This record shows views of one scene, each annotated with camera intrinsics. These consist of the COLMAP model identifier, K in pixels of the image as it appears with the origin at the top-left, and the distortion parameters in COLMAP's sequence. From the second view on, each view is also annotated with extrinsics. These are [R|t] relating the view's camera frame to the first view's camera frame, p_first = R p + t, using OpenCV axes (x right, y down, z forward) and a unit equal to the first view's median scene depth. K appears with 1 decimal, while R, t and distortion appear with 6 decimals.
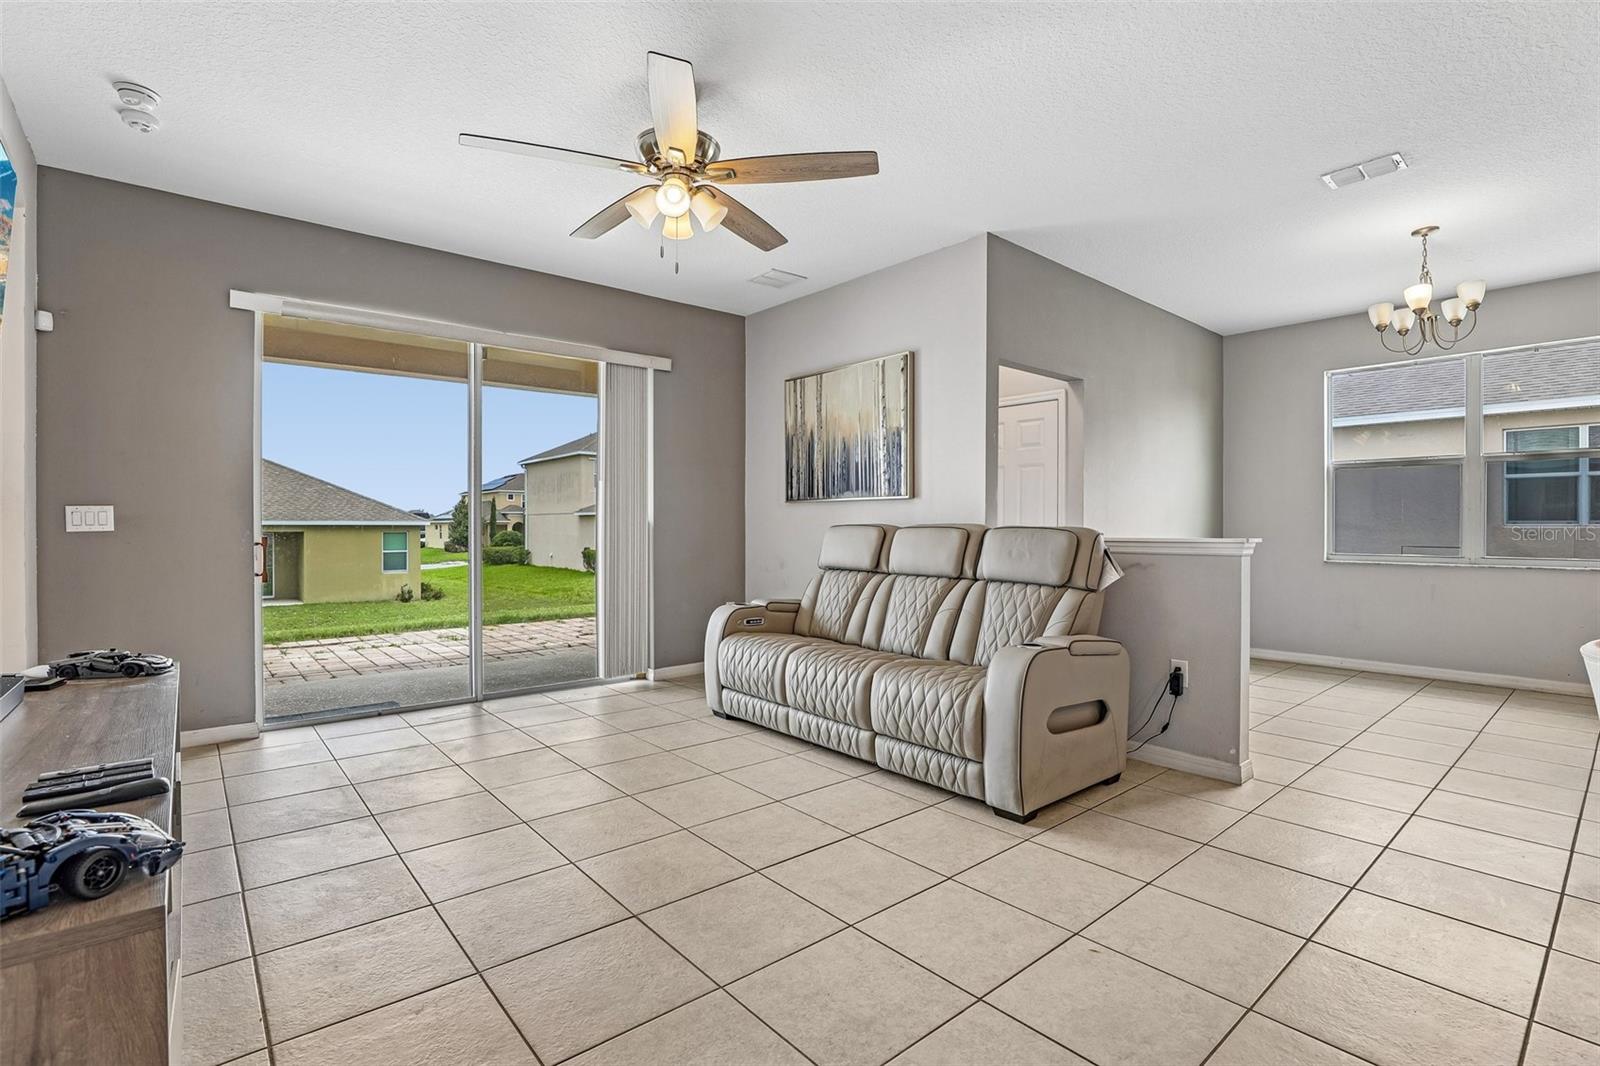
lens RADIAL K [[748.4, 0, 801.0], [0, 748.4, 527.3], [0, 0, 1]] dist [-0.043074, 0.013088]
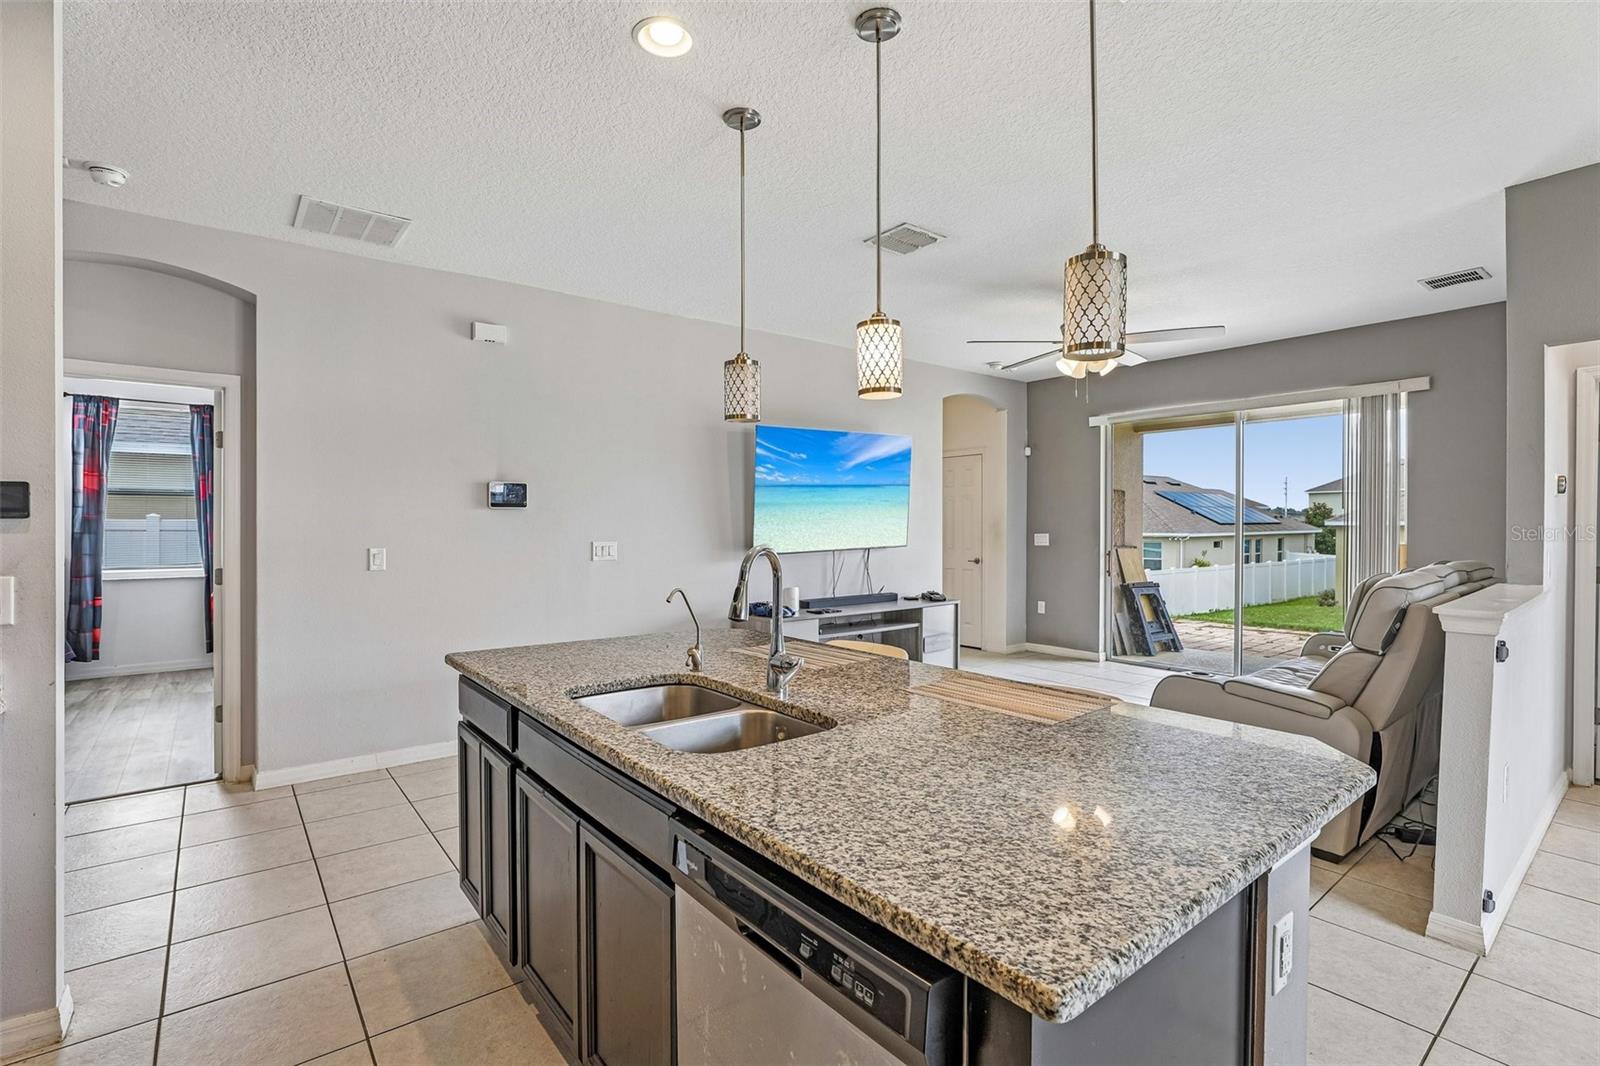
lens RADIAL K [[748.4, 0, 801.0], [0, 748.4, 527.3], [0, 0, 1]] dist [-0.043074, 0.013088]
pose [[-0.029123, 0.009083, -0.999535, 0.887635], [-0.005832, 0.999940, 0.009256, -0.045881], [0.999559, 0.006099, -0.029069, 0.250264]]
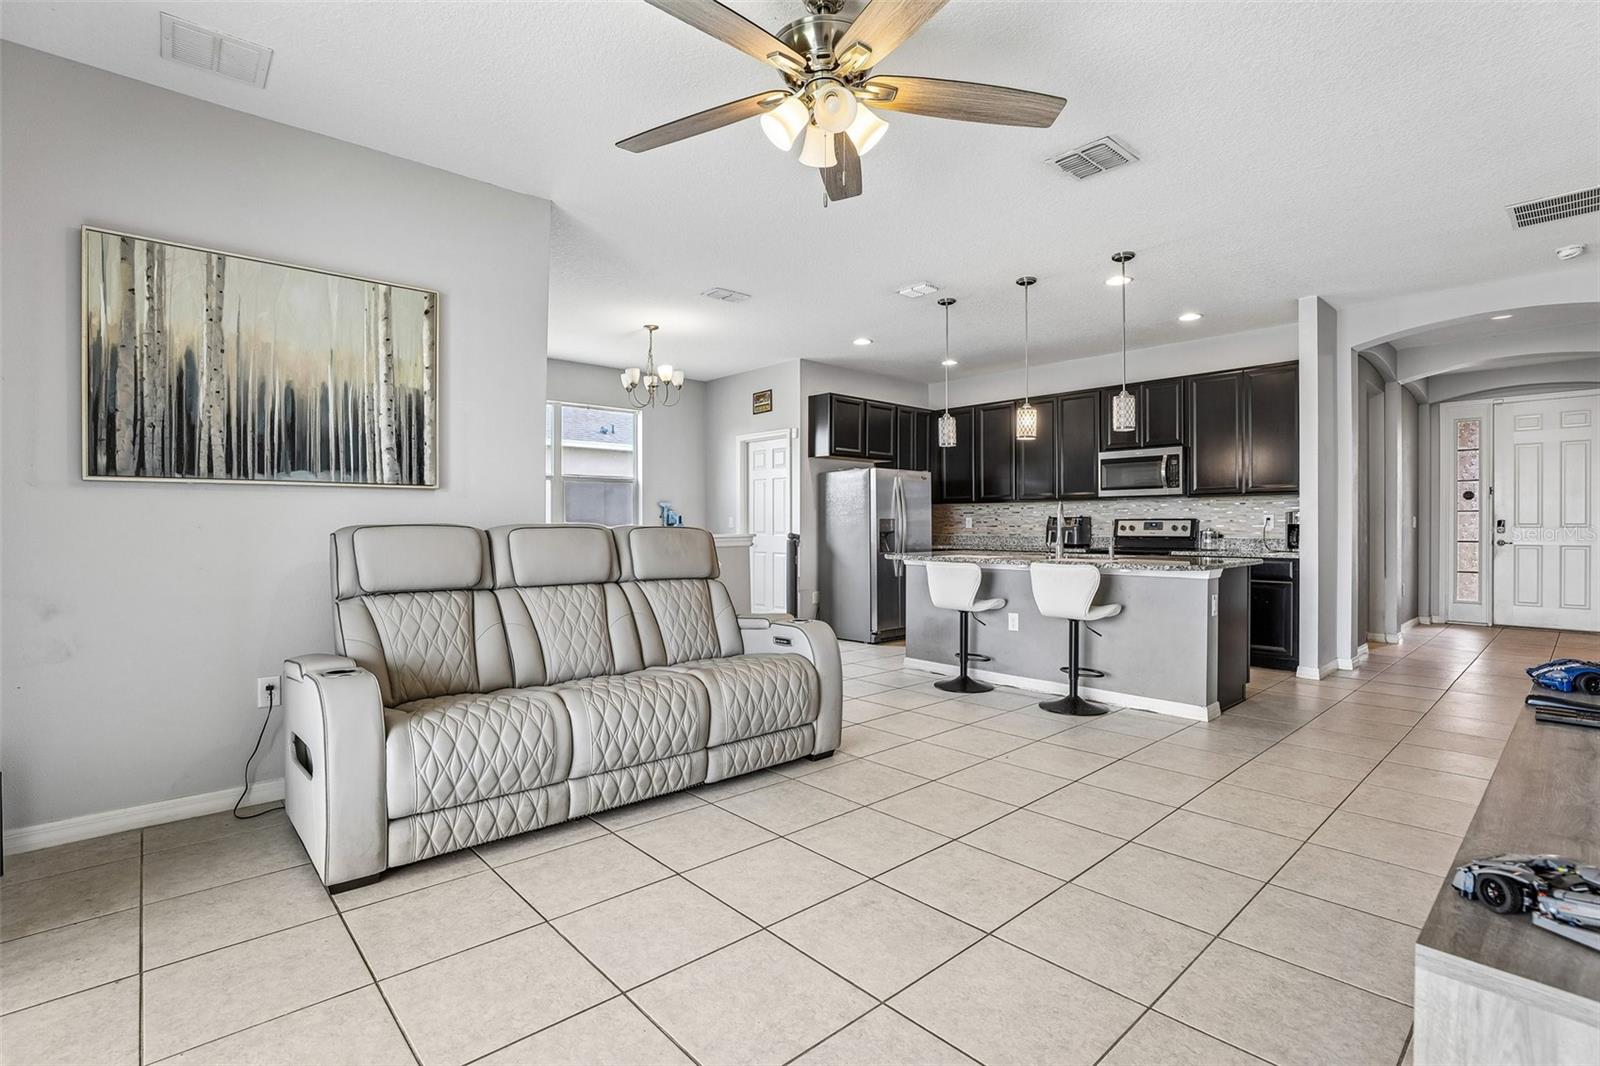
lens RADIAL K [[748.4, 0, 801.0], [0, 748.4, 527.3], [0, 0, 1]] dist [-0.043074, 0.013088]
pose [[-0.030393, -0.003541, 0.999532, -0.570283], [0.005982, 0.999975, 0.003724, -0.001411], [-0.999520, 0.006093, -0.030371, 0.626198]]
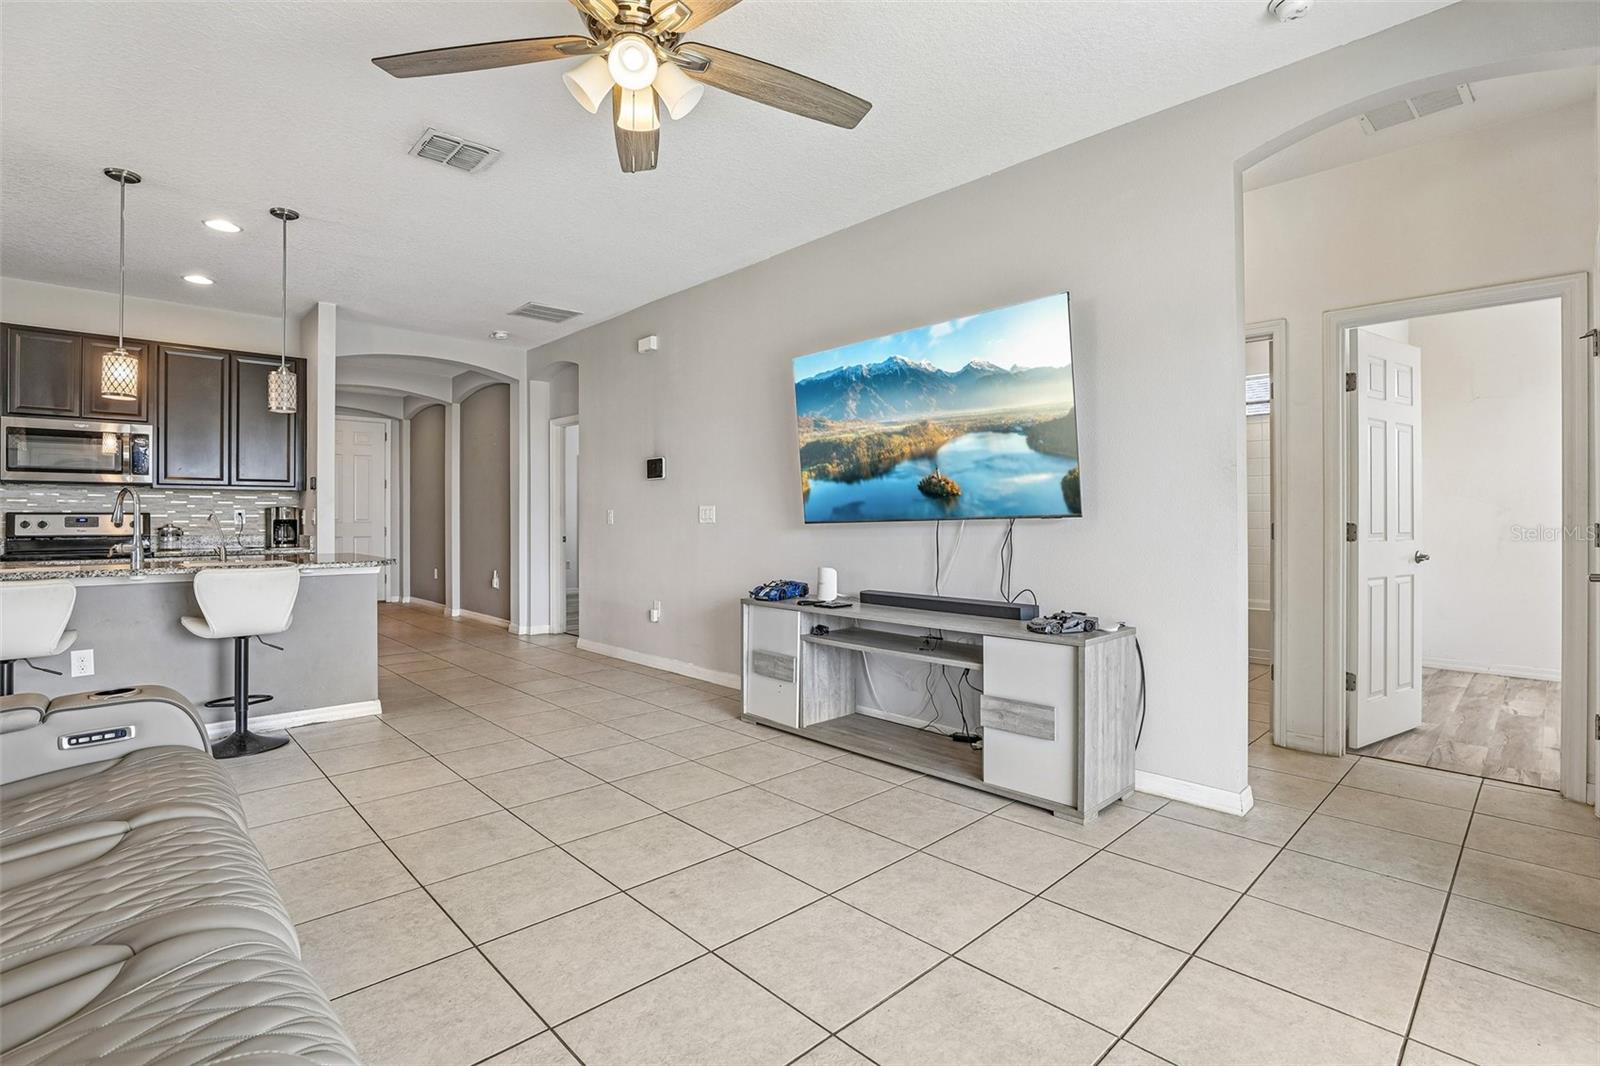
lens RADIAL K [[750.6, 0, 803.3], [0, 750.6, 514.9], [0, 0, 1]] dist [-0.043071, 0.012698]
pose [[-0.998388, 0.001823, -0.056736, -0.173967], [0.001893, 0.999998, -0.001183, -0.001553], [0.056733, -0.001289, -0.998389, 1.030836]]
